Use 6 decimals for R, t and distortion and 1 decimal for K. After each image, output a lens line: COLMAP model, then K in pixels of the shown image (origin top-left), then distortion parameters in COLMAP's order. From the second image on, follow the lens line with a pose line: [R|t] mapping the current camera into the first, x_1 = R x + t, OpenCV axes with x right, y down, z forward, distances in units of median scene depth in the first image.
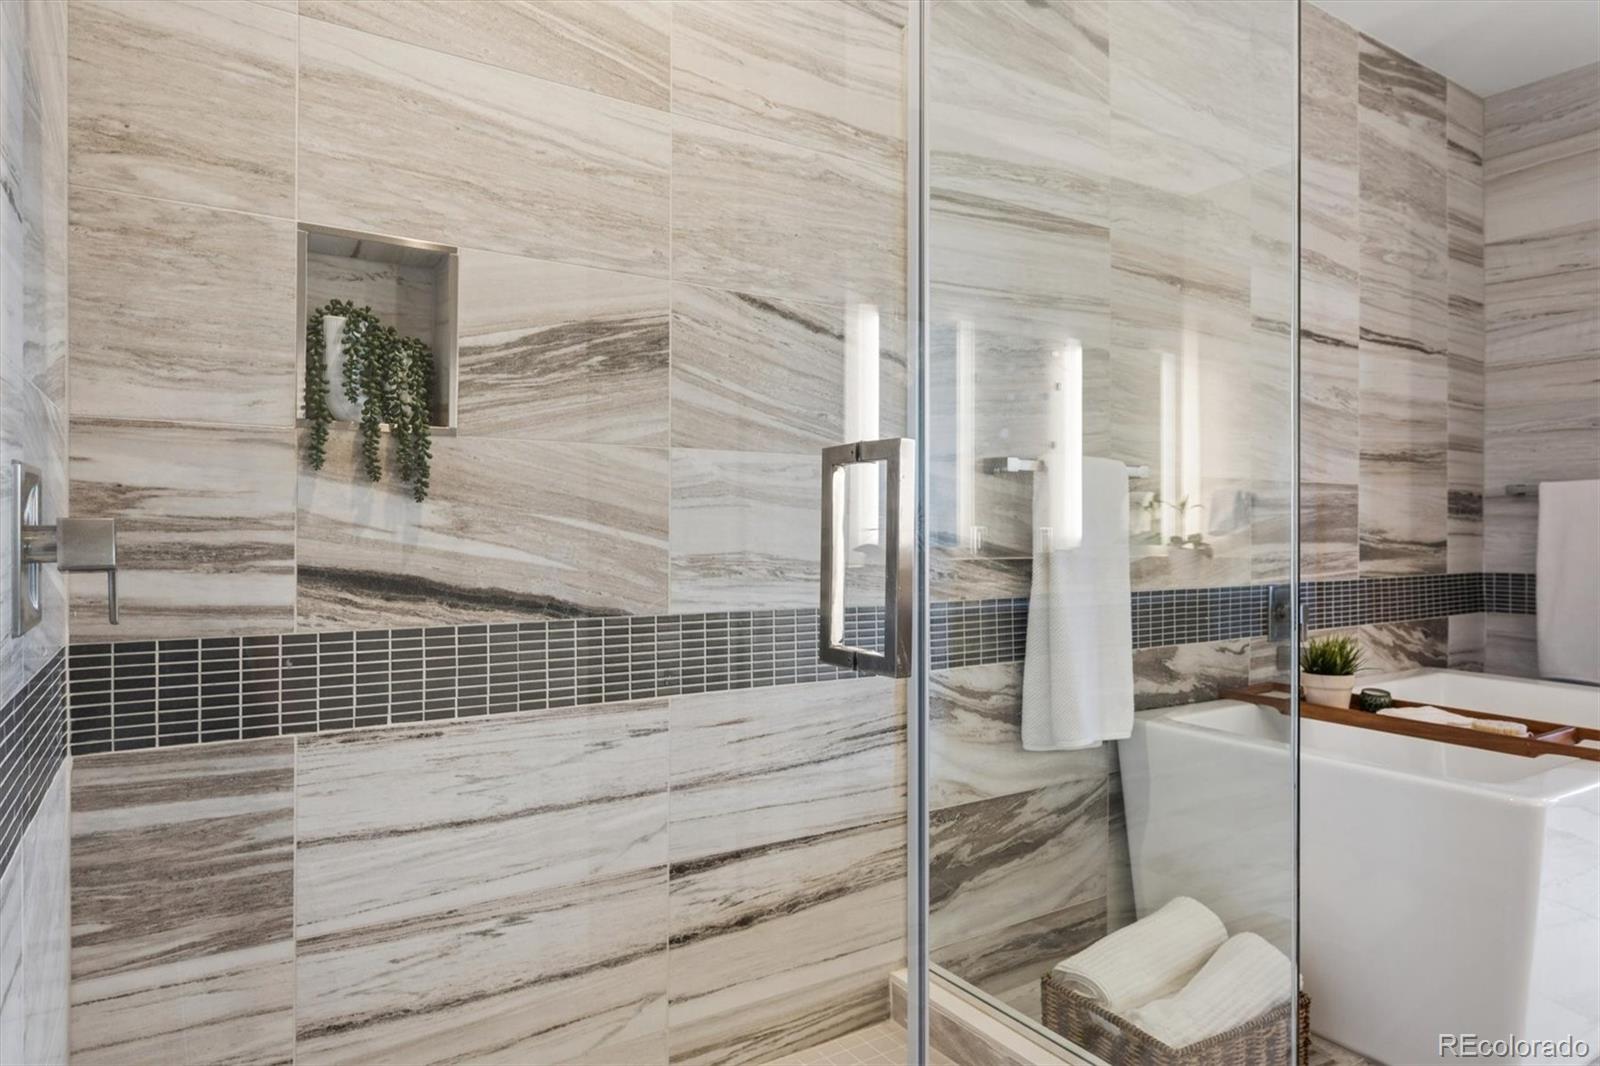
lens RADIAL K [[962.0, 0, 800.0], [0, 962.0, 533.0], [0, 0, 1]] dist [-0.001918, -0.000341]
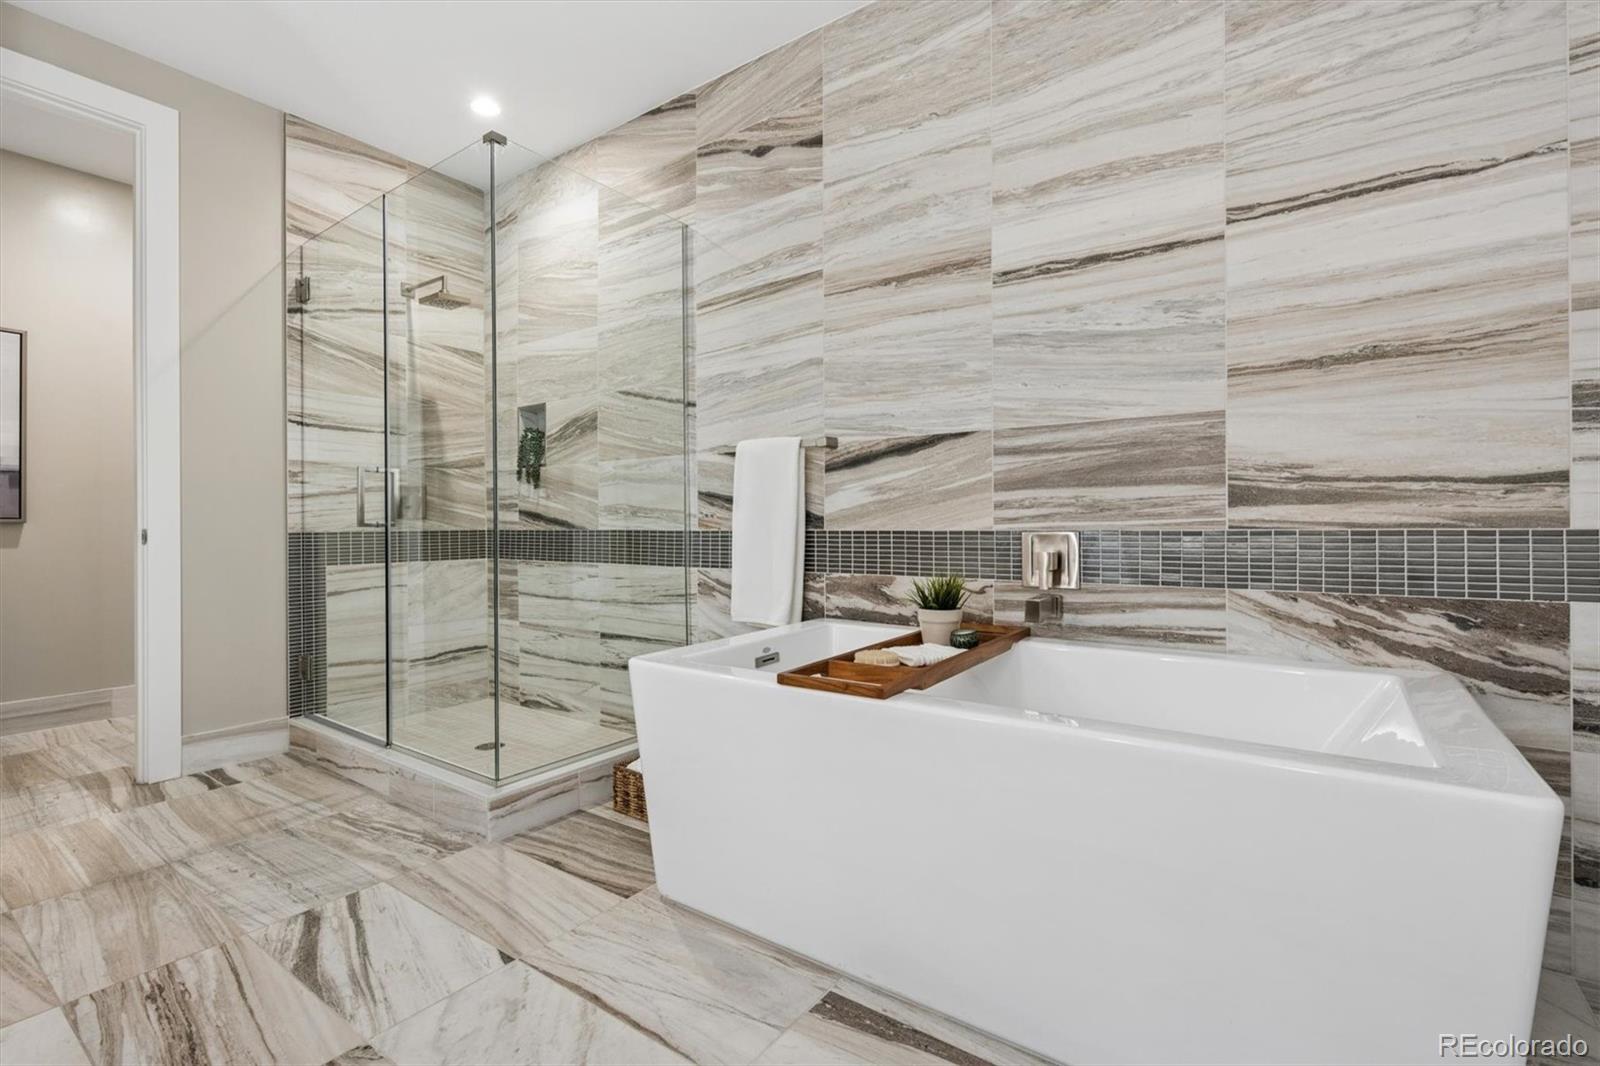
lens RADIAL K [[729.1, 0, 798.2], [0, 729.1, 522.2], [0, 0, 1]] dist [0.001093, -0.000018]
pose [[0.361027, -0.004173, -0.932546, 1.719066], [0.006063, 0.999979, -0.002128, 0.069581], [0.932536, -0.004886, 0.361045, 0.774275]]
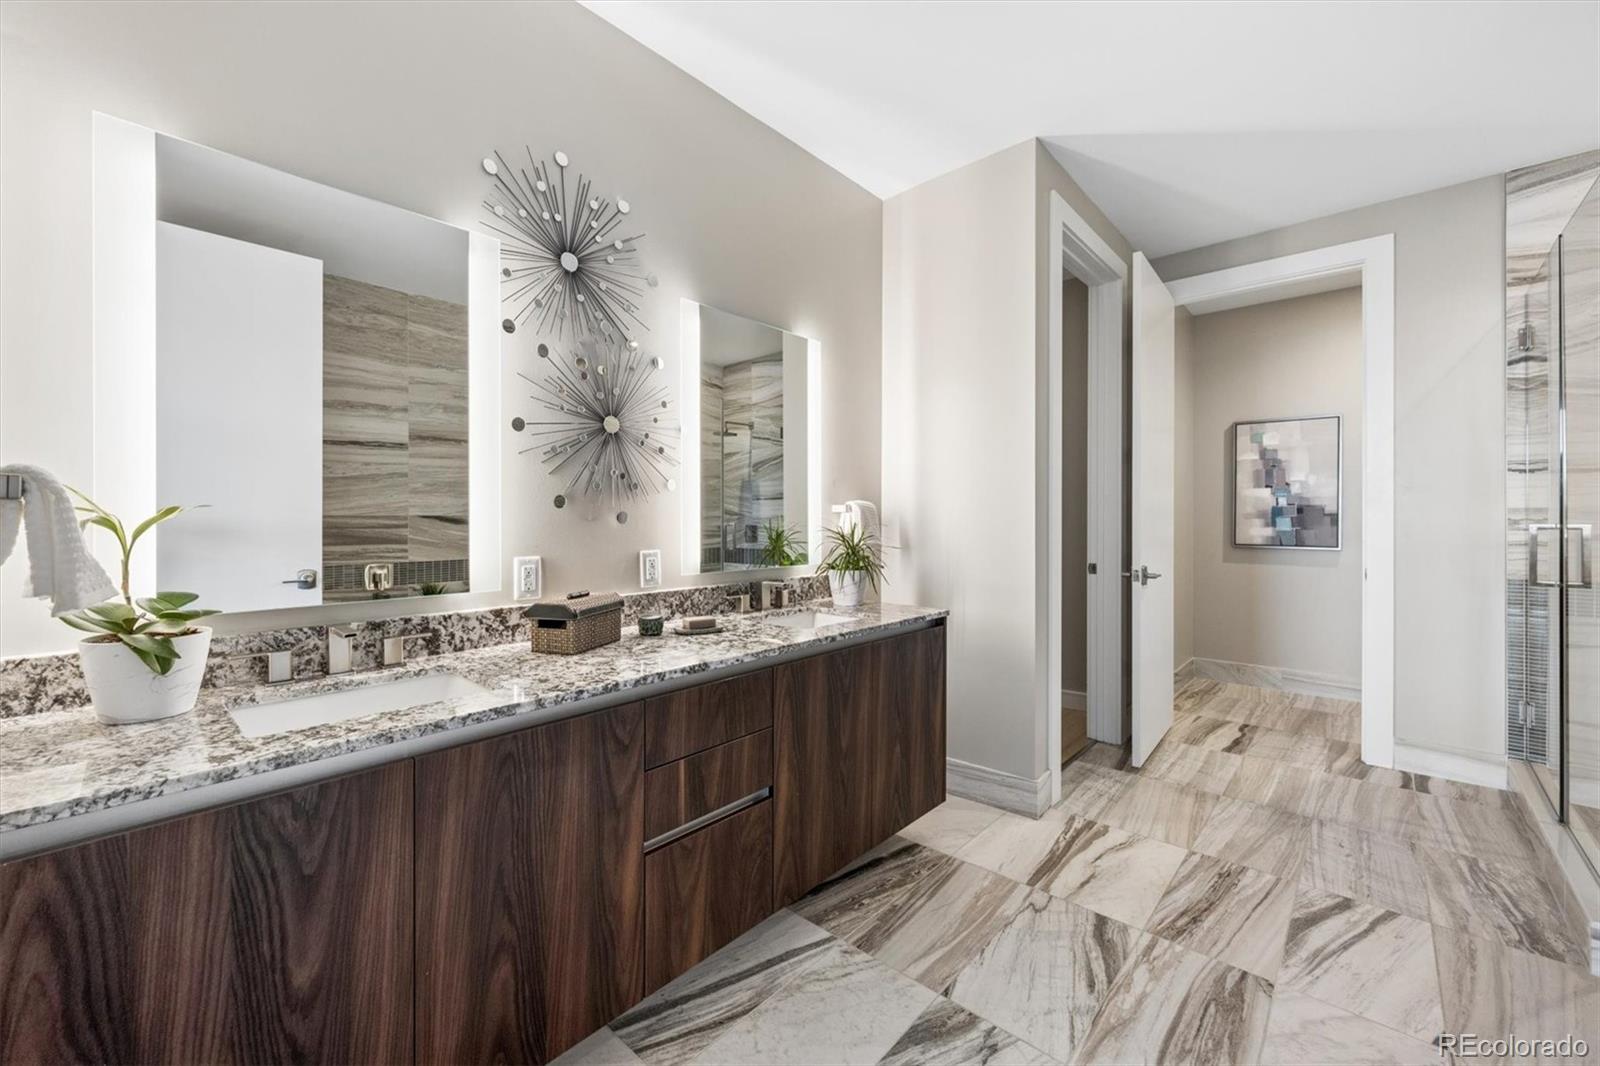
lens RADIAL K [[640.6, 0, 798.5], [0, 640.6, 515.7], [0, 0, 1]] dist [0.000062, -0.000136]
pose [[-0.966090, -0.000725, -0.258204, 1.751970], [-0.000392, 0.999999, -0.001342, -0.062969], [0.258205, -0.001195, -0.966089, 1.317846]]
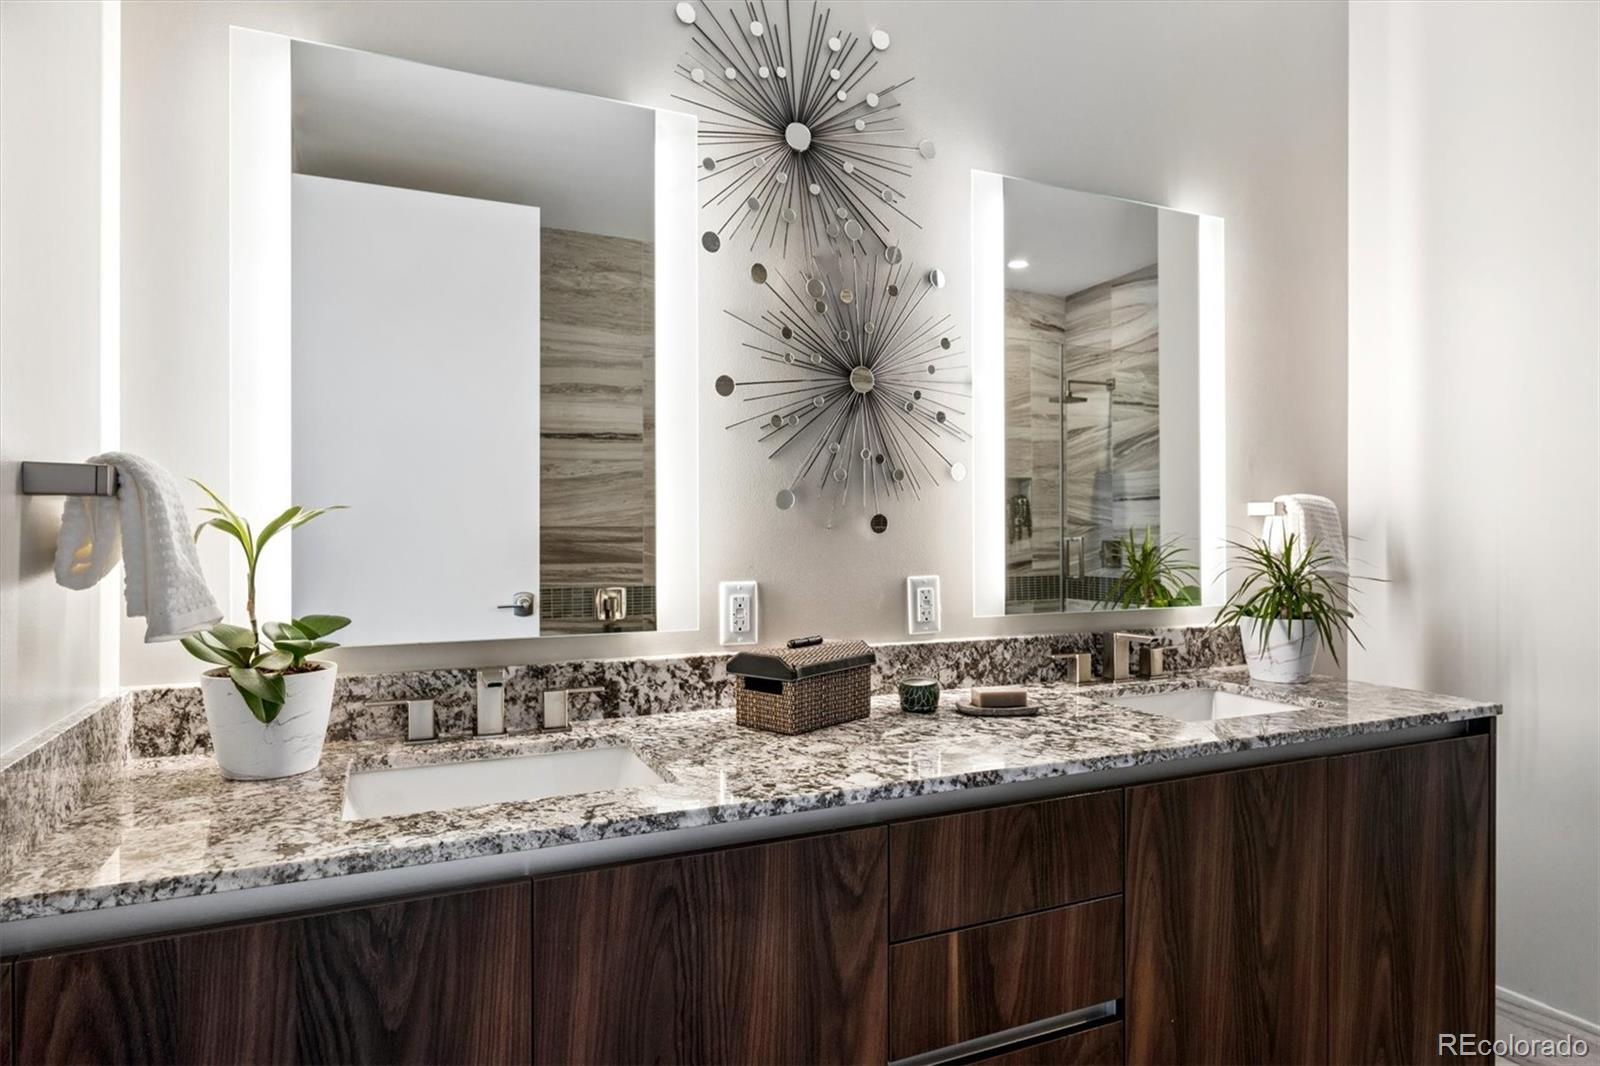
lens RADIAL K [[910.3, 0, 794.5], [0, 910.3, 529.3], [0, 0, 1]] dist [-0.000754, -0.001095]
pose [[-0.987636, 0.001659, 0.156755, 1.697124], [0.001470, 0.999998, -0.001319, -0.054247], [-0.156757, -0.001073, -0.987637, 1.187387]]
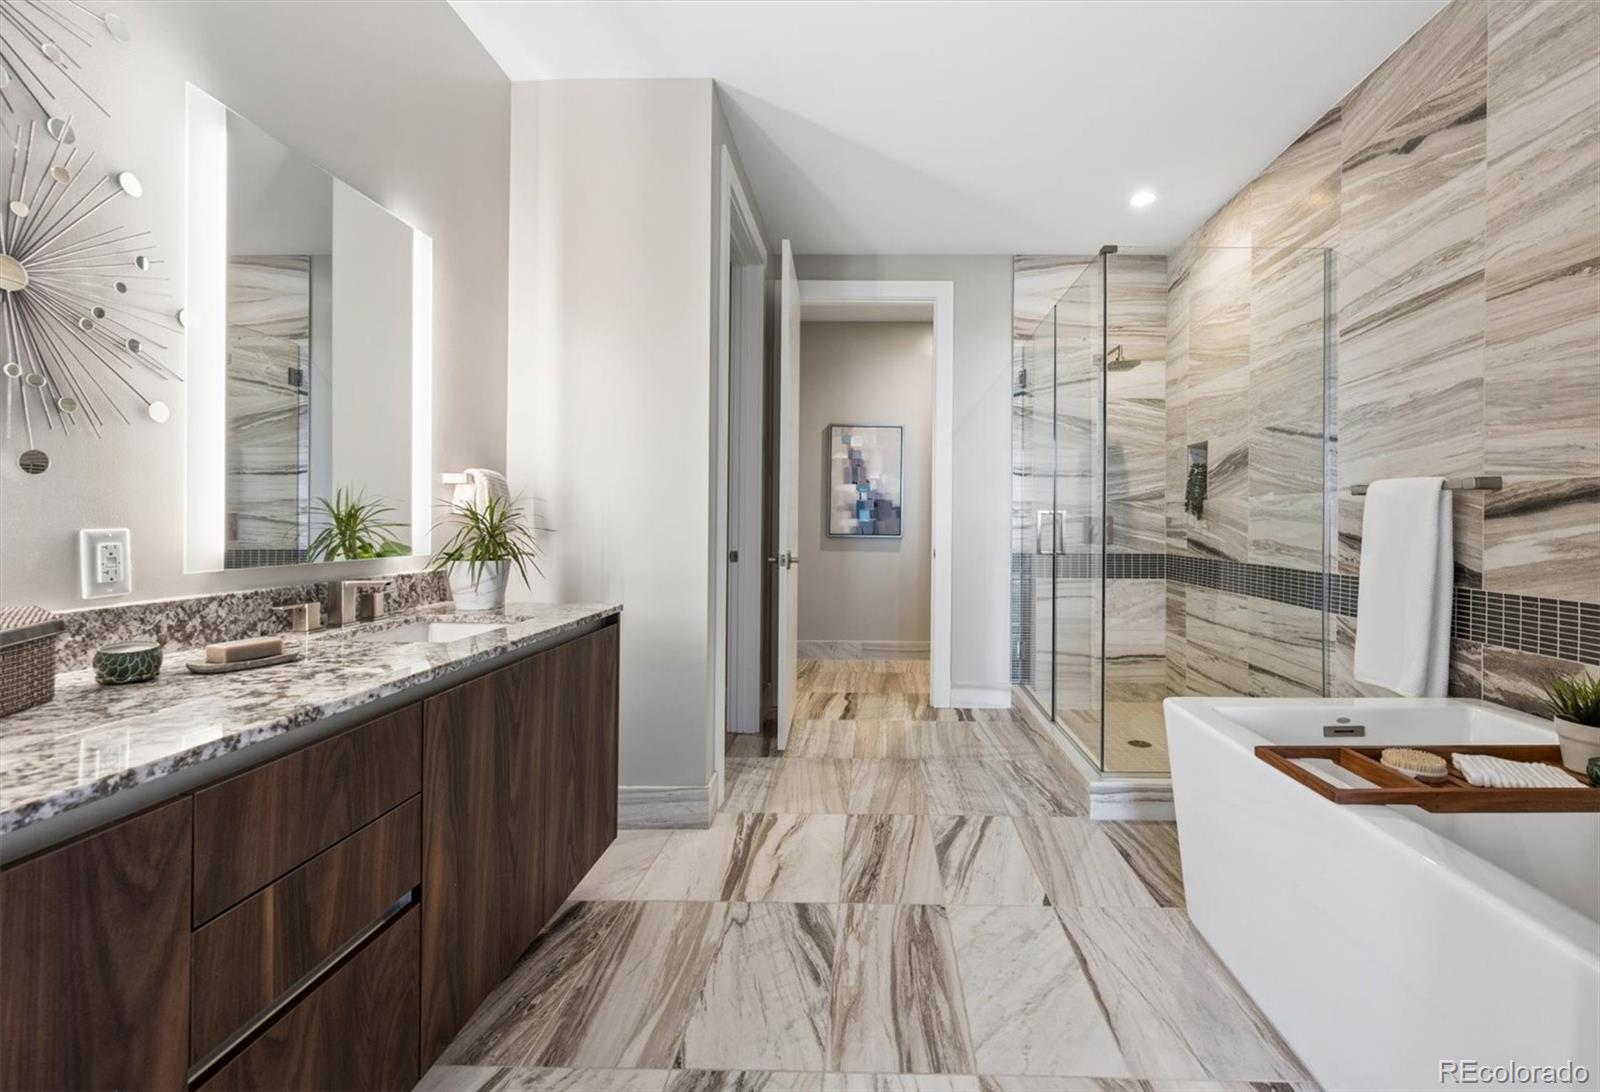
lens RADIAL K [[688.7, 0, 864.8], [0, 688.7, 519.1], [0, 0, 1]] dist [-0.000776, -0.000010]
pose [[-0.553024, -0.005920, -0.833144, 1.855293], [-0.009159, 0.999958, -0.001025, -0.019197], [0.833115, 0.007064, -0.553055, 1.118891]]
